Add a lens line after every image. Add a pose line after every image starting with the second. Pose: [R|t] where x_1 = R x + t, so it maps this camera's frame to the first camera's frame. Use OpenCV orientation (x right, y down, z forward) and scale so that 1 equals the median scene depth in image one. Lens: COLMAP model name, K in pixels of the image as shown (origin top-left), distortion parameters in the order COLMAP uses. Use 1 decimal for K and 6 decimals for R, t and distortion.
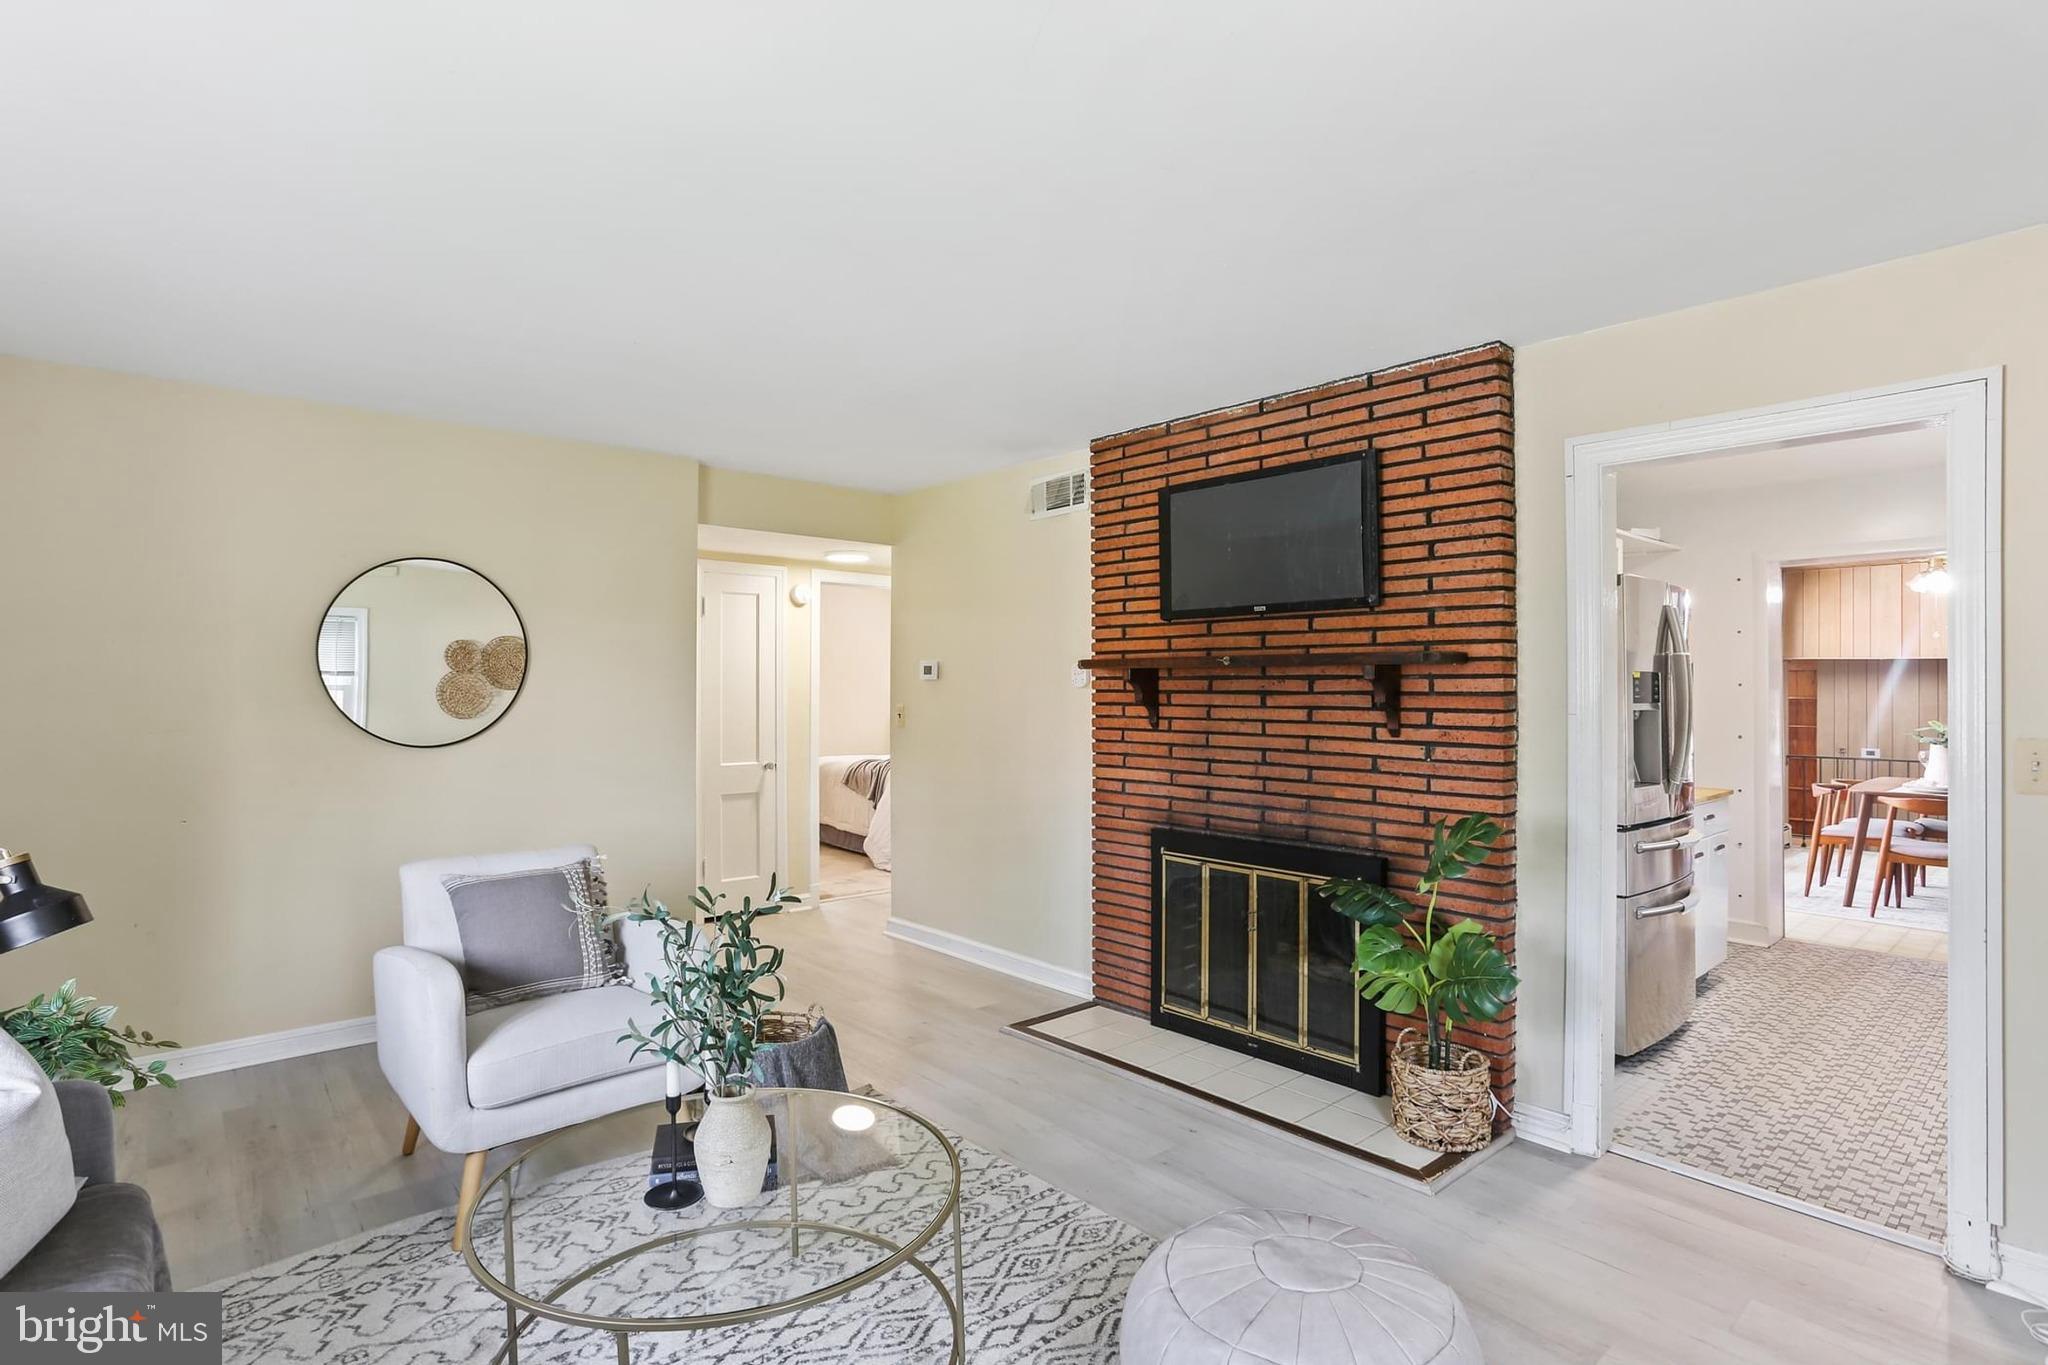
lens RADIAL K [[1016.7, 0, 1015.0], [0, 1016.7, 667.4], [0, 0, 1]] dist [-0.060708, 0.032971]
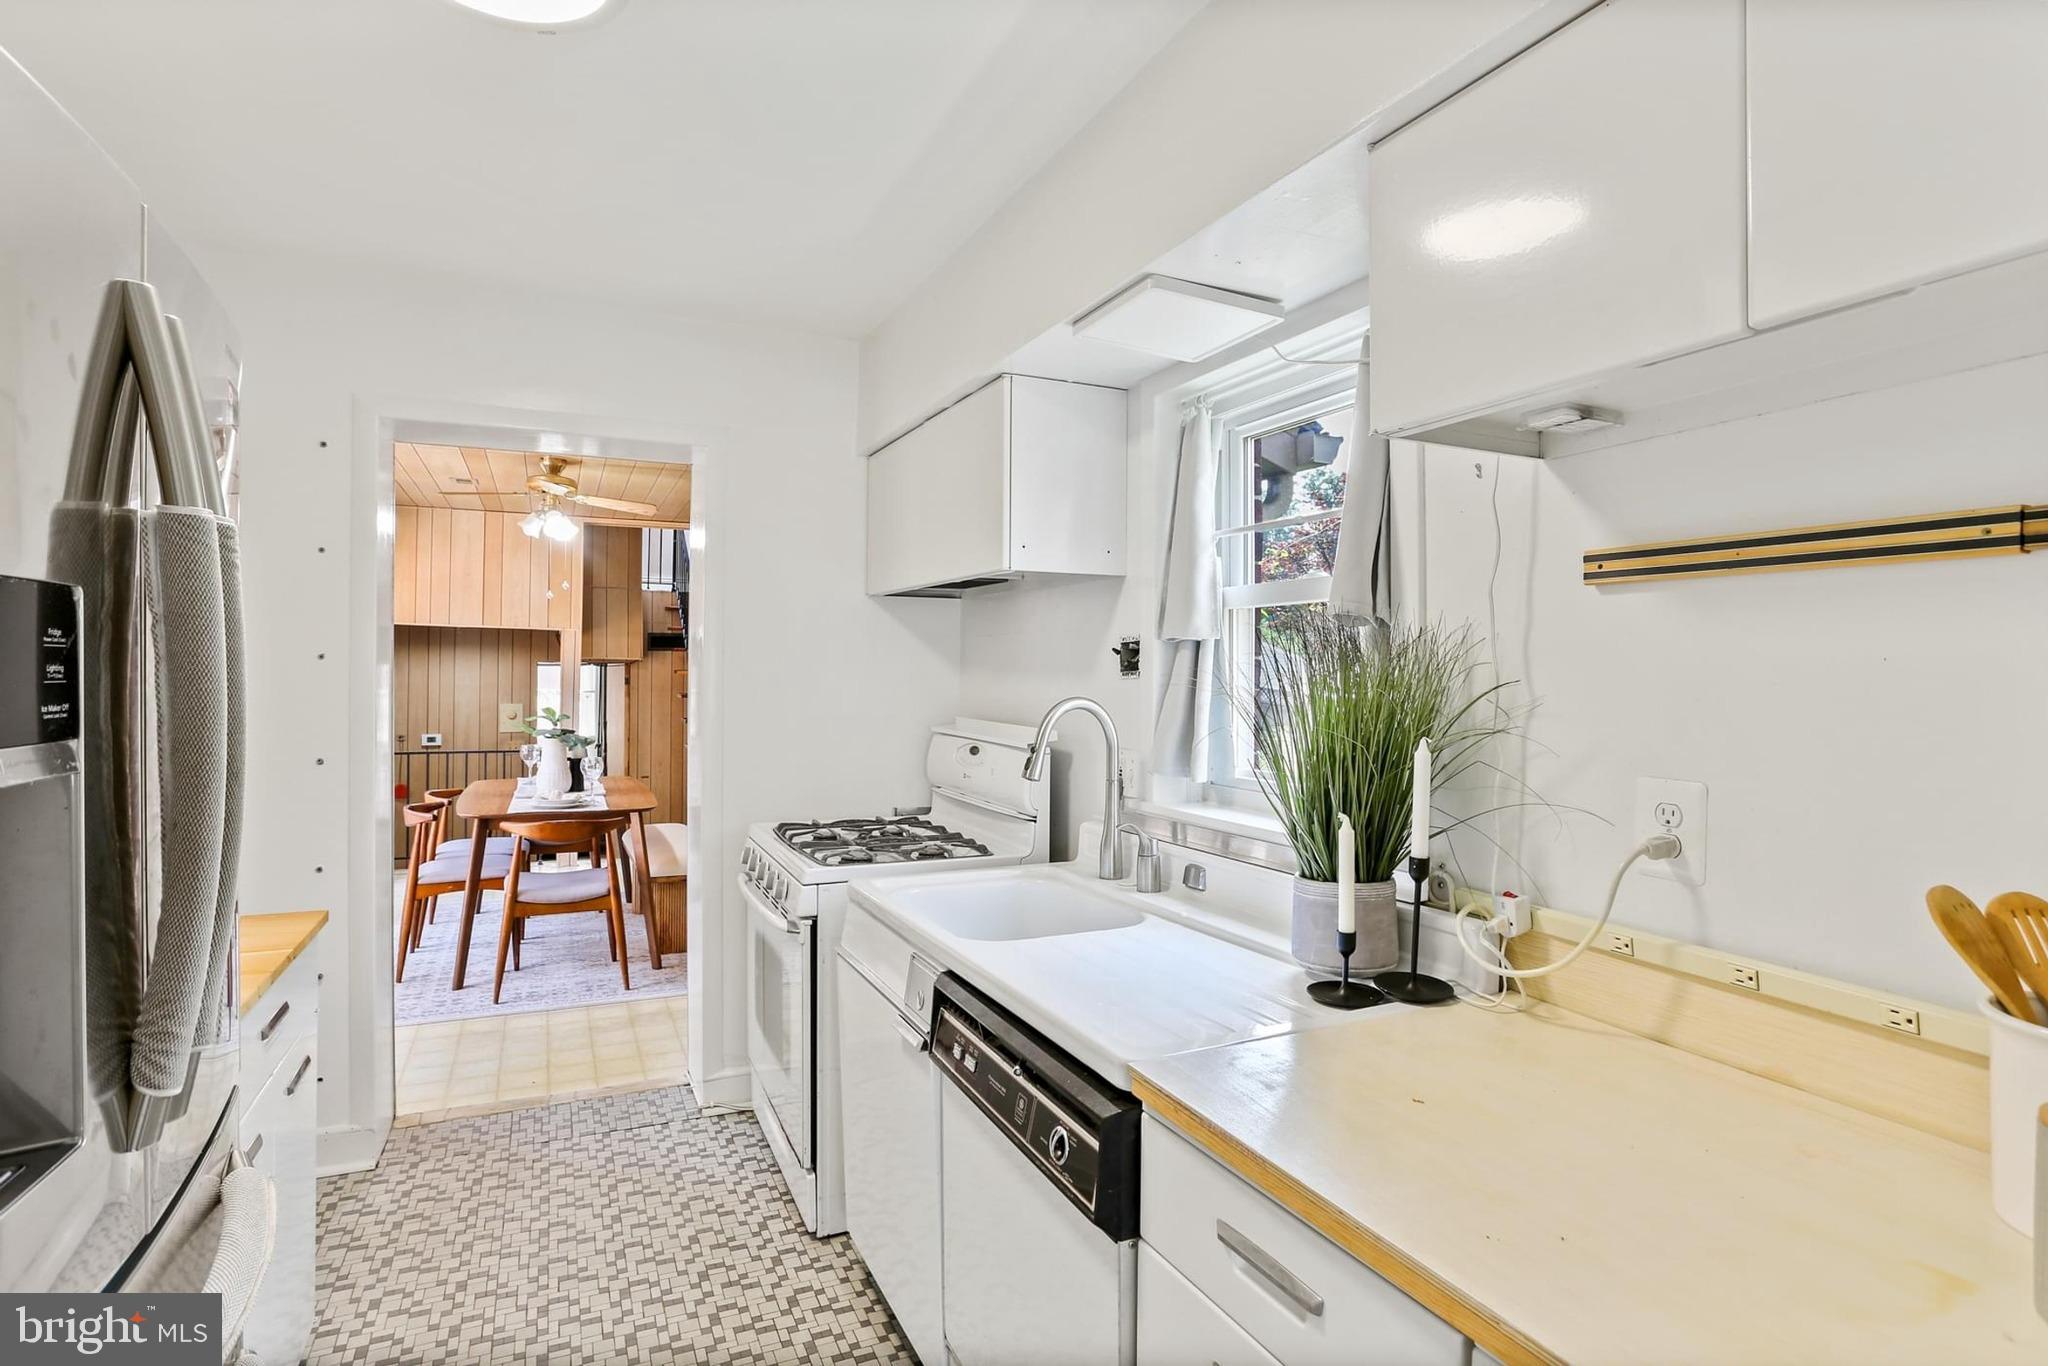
lens RADIAL K [[1016.7, 0, 1015.0], [0, 1016.7, 667.9], [0, 0, 1]] dist [-0.060708, 0.032971]
pose [[0.284633, -0.008541, 0.958598, 0.309657], [-0.014634, 0.999805, 0.013254, 0.009751], [-0.958525, -0.017801, 0.284453, 0.463737]]
